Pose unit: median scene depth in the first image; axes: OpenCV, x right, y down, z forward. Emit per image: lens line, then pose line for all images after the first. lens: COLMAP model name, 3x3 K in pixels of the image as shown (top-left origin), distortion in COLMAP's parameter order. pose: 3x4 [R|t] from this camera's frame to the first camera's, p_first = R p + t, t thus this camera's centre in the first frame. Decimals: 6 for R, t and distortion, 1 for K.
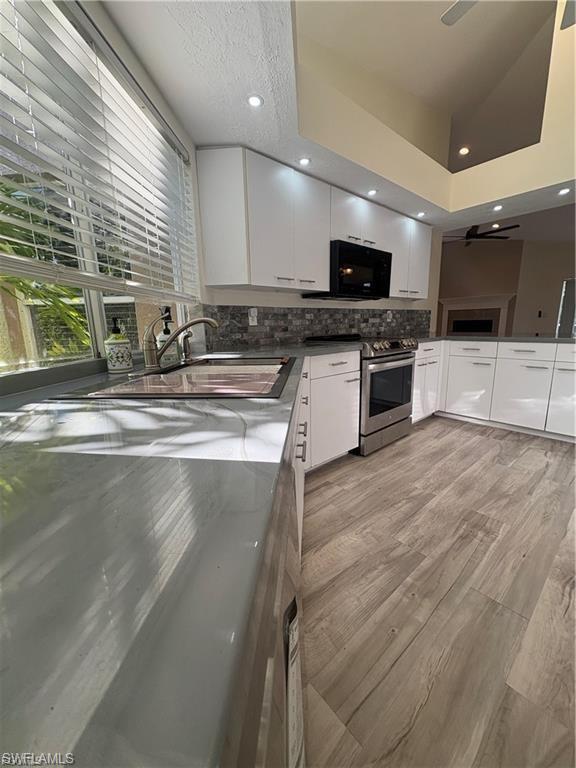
lens RADIAL K [[304.6, 0, 288.6], [0, 304.6, 383.5], [0, 0, 1]] dist [0.001051, 0.000035]
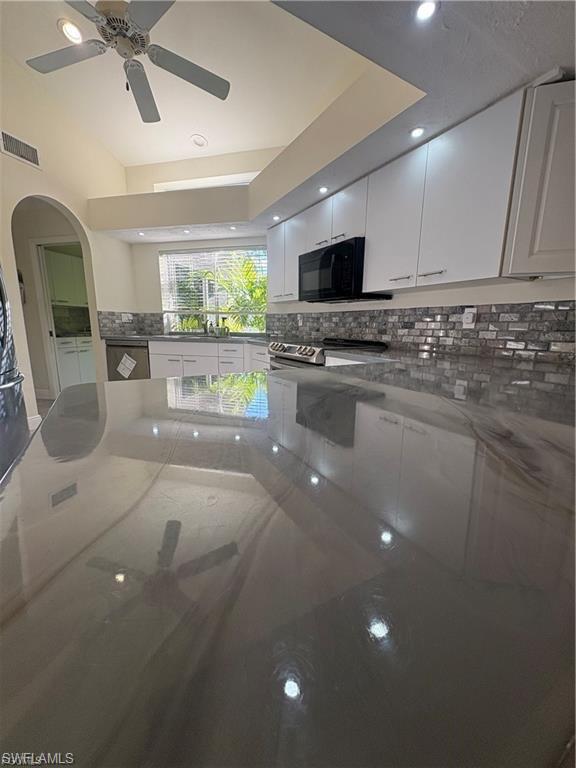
lens RADIAL K [[304.6, 0, 288.6], [0, 304.6, 383.5], [0, 0, 1]] dist [0.001051, 0.000035]
pose [[-0.194508, 0.207982, -0.958598, 1.128427], [-0.197751, 0.948883, 0.245999, -0.226443], [0.960761, 0.237412, -0.143437, 0.998608]]
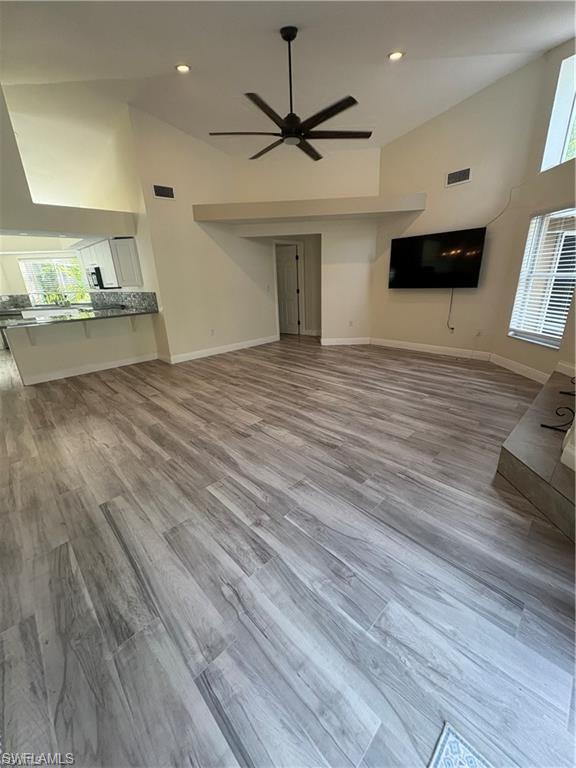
lens RADIAL K [[304.6, 0, 288.6], [0, 304.6, 383.5], [0, 0, 1]] dist [0.001051, 0.000035]
pose [[0.042259, 0.344028, -0.938008, 2.530448], [-0.159165, 0.929175, 0.333618, -0.574552], [0.986347, 0.135200, 0.094023, 2.145468]]
